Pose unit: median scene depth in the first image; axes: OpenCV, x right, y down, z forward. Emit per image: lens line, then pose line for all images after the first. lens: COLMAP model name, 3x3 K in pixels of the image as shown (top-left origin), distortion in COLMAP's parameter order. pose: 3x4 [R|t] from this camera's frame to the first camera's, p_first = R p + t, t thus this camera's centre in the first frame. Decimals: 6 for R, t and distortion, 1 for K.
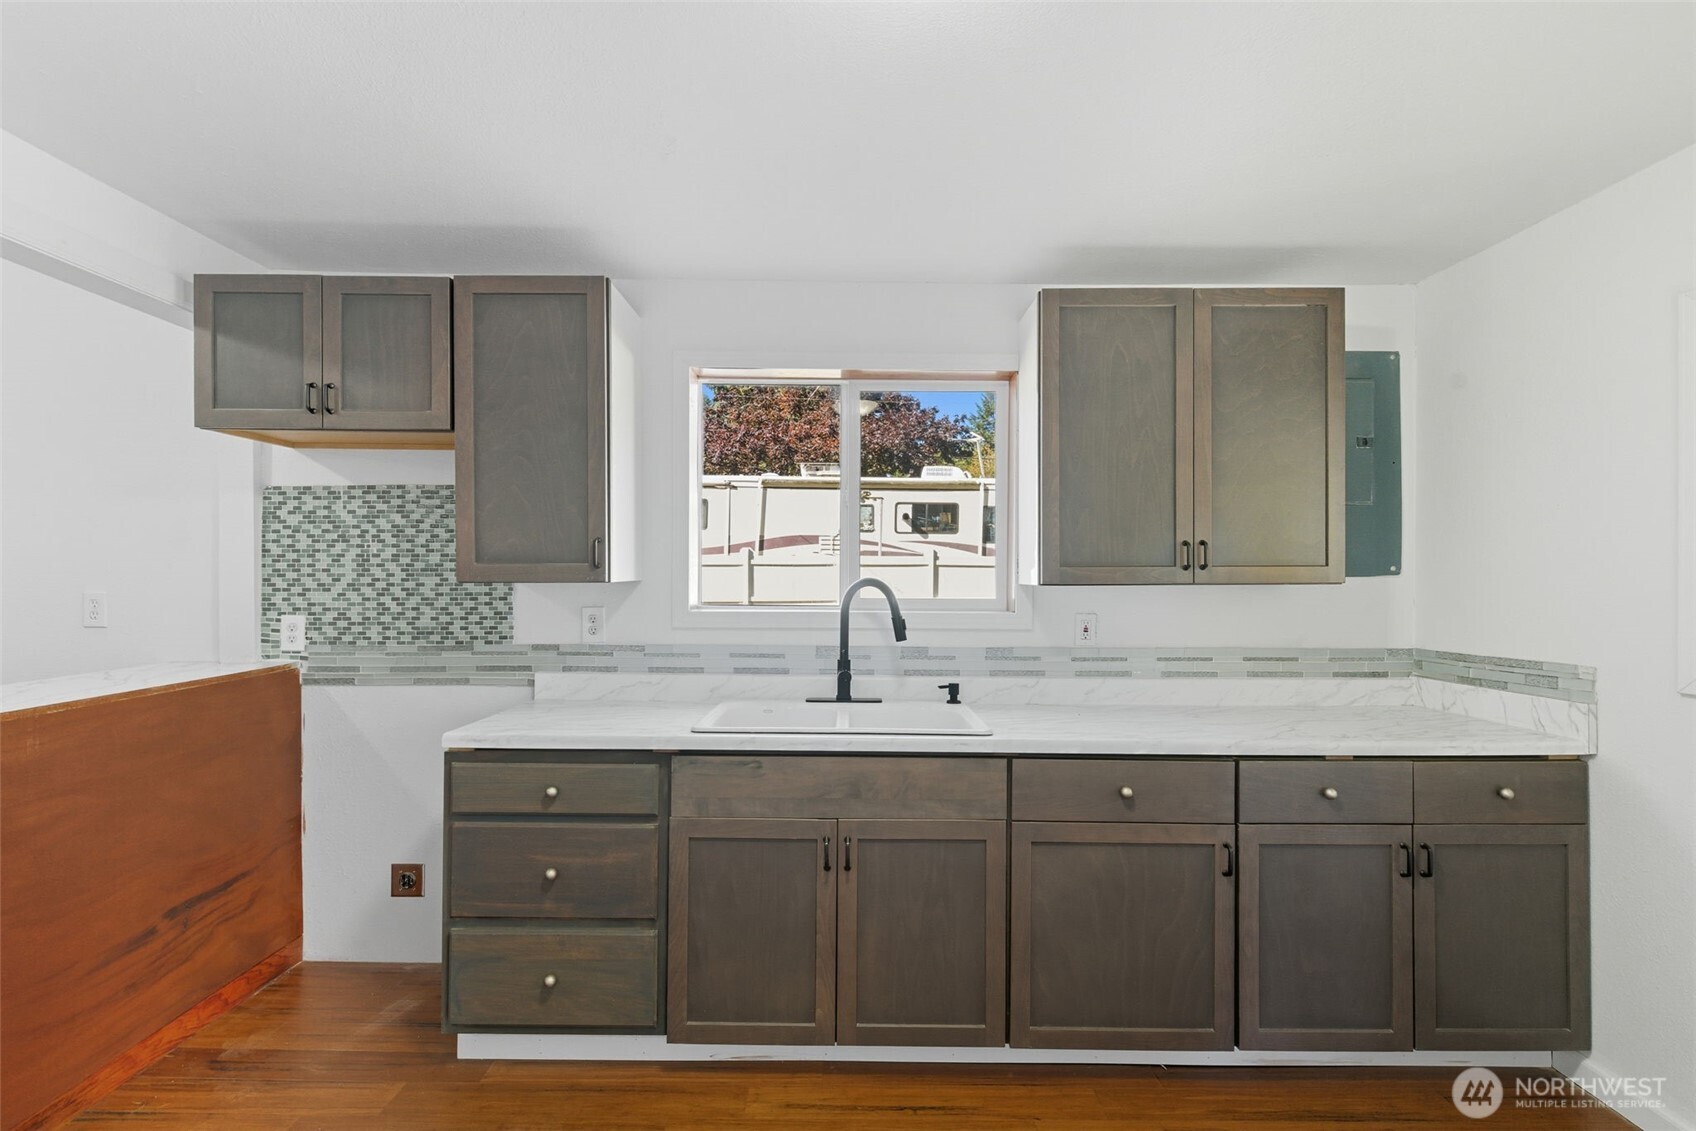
lens RADIAL K [[790.6, 0, 848.0], [0, 790.6, 565.5], [0, 0, 1]] dist [0.000524, -0.000241]
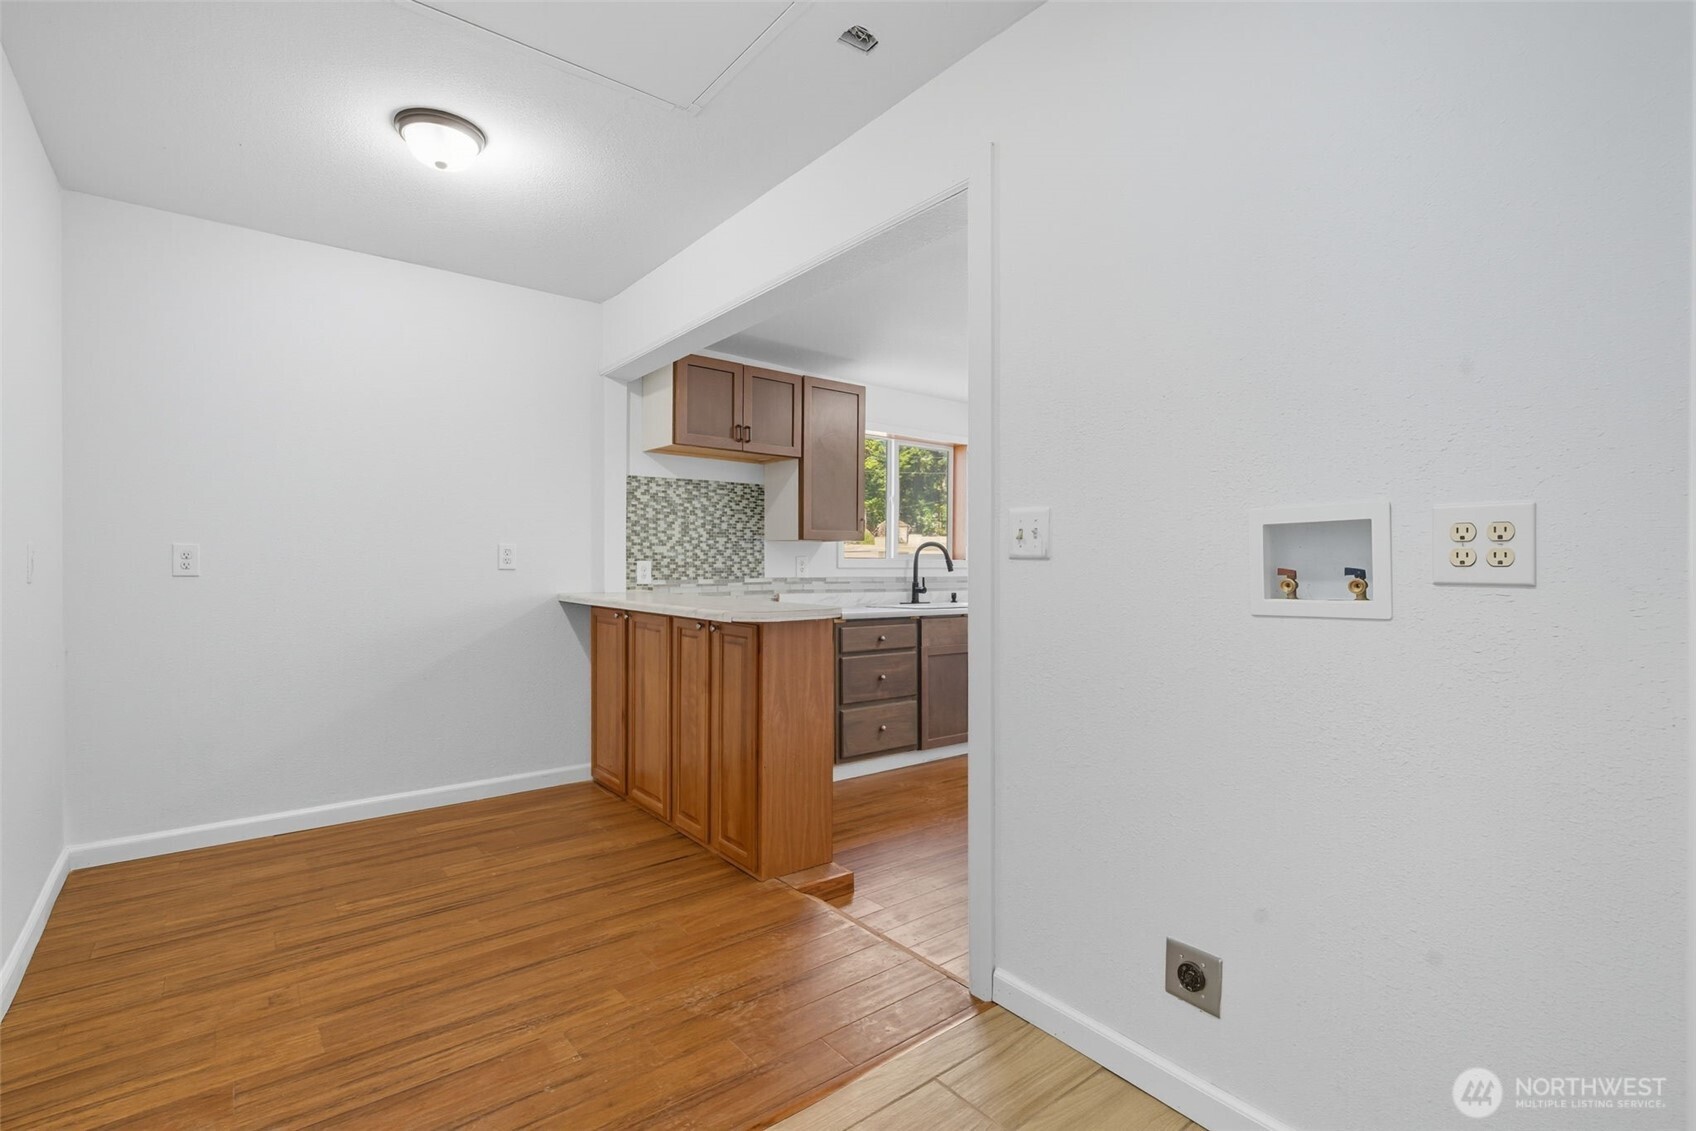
lens RADIAL K [[790.6, 0, 848.0], [0, 790.6, 565.5], [0, 0, 1]] dist [0.000524, -0.000241]
pose [[0.781708, -0.003161, 0.623637, -1.347130], [-0.000641, 0.999983, 0.005872, 0.062683], [-0.623645, -0.004990, 0.781692, -0.444110]]
